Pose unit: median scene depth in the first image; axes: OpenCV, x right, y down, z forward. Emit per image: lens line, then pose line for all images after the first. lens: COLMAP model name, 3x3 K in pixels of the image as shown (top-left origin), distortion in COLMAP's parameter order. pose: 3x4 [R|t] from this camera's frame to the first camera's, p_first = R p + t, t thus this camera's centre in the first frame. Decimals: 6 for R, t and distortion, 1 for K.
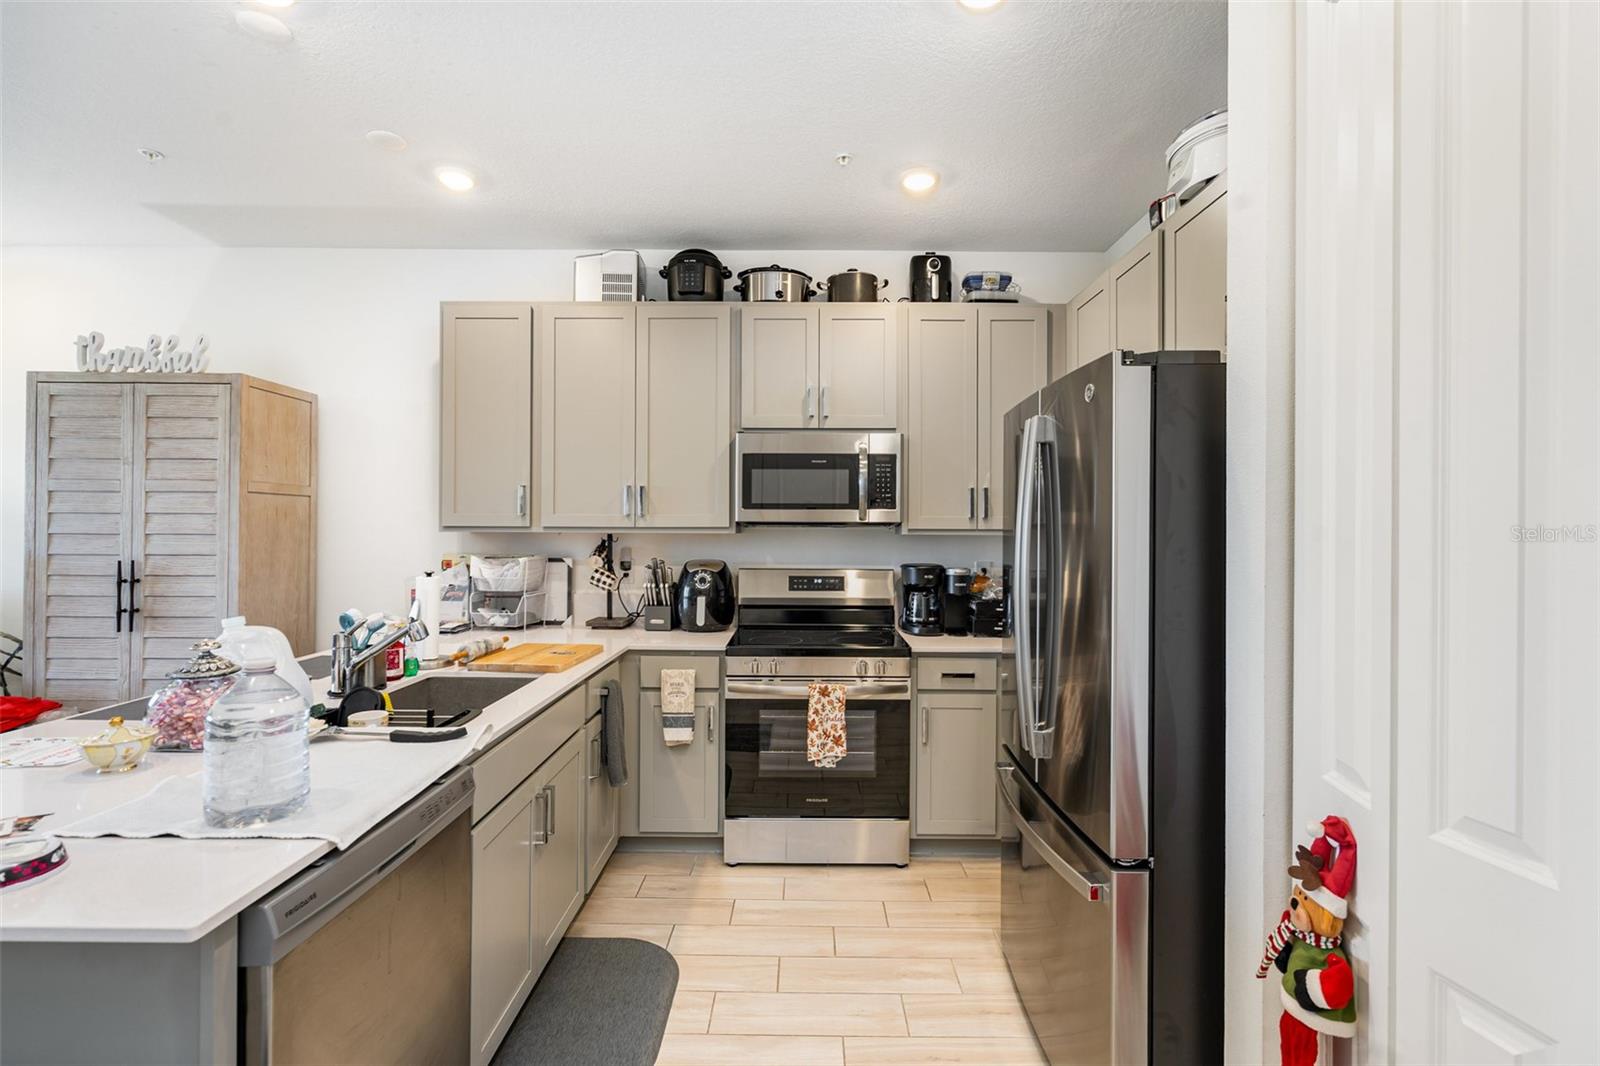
lens RADIAL K [[737.2, 0, 805.1], [0, 737.2, 528.8], [0, 0, 1]] dist [-0.001063, 0.000492]
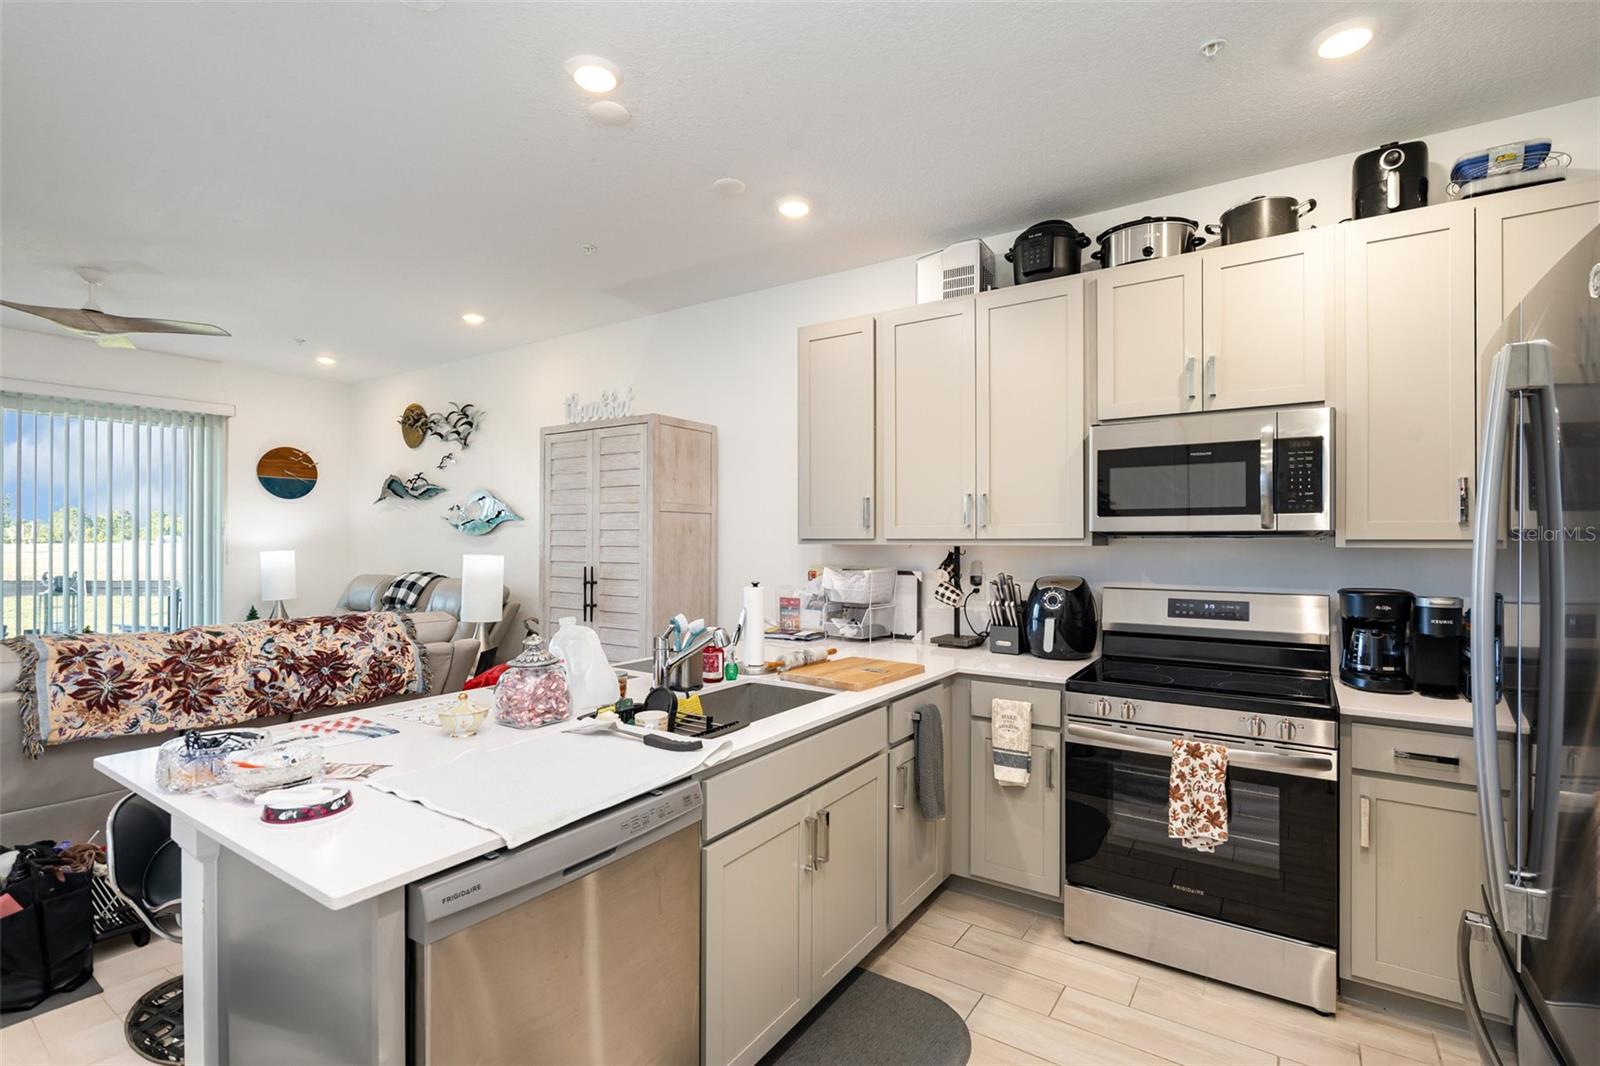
lens RADIAL K [[737.3, 0, 800.4], [0, 737.3, 540.6], [0, 0, 1]] dist [0.000353, 0.000830]
pose [[0.833316, -0.003734, -0.552785, 0.097629], [0.003333, 0.999993, -0.001732, 0.000590], [0.552787, -0.000399, 0.833322, 0.116783]]
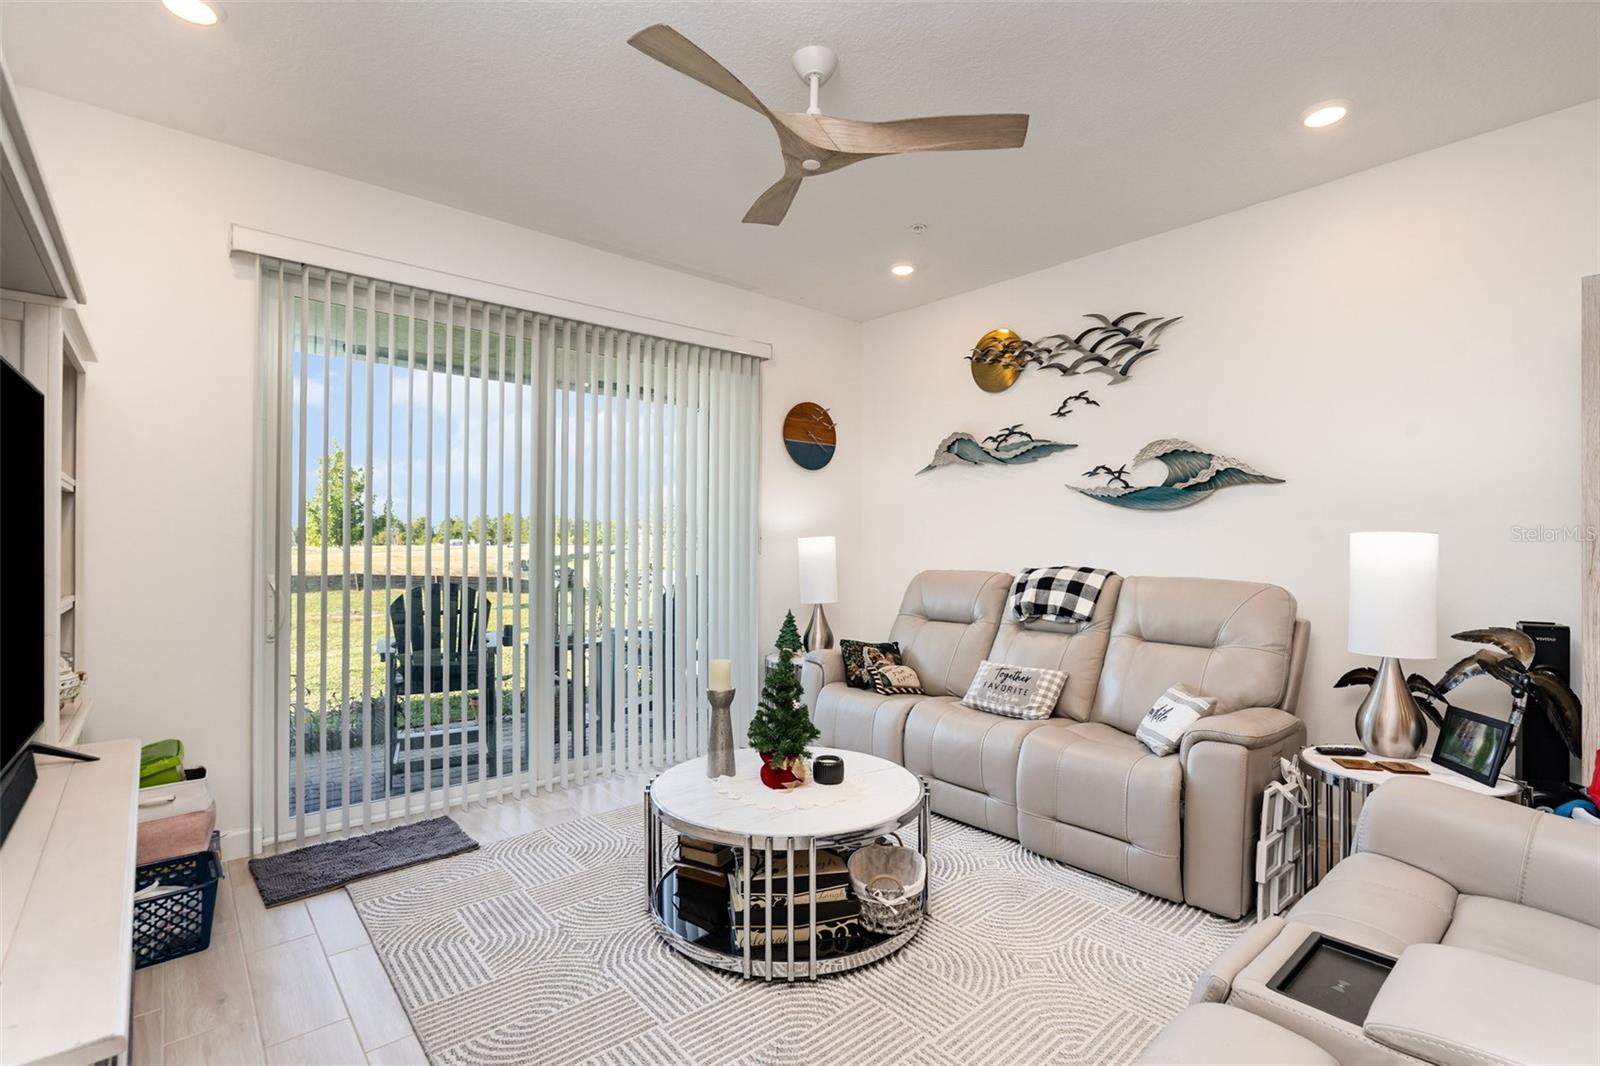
lens RADIAL K [[737.3, 0, 800.4], [0, 737.3, 540.6], [0, 0, 1]] dist [0.000353, 0.000830]
pose [[0.656607, -0.001489, -0.754232, -0.978844], [-0.007457, 0.999936, -0.008465, 0.039436], [0.754196, 0.011182, 0.656554, 0.000241]]
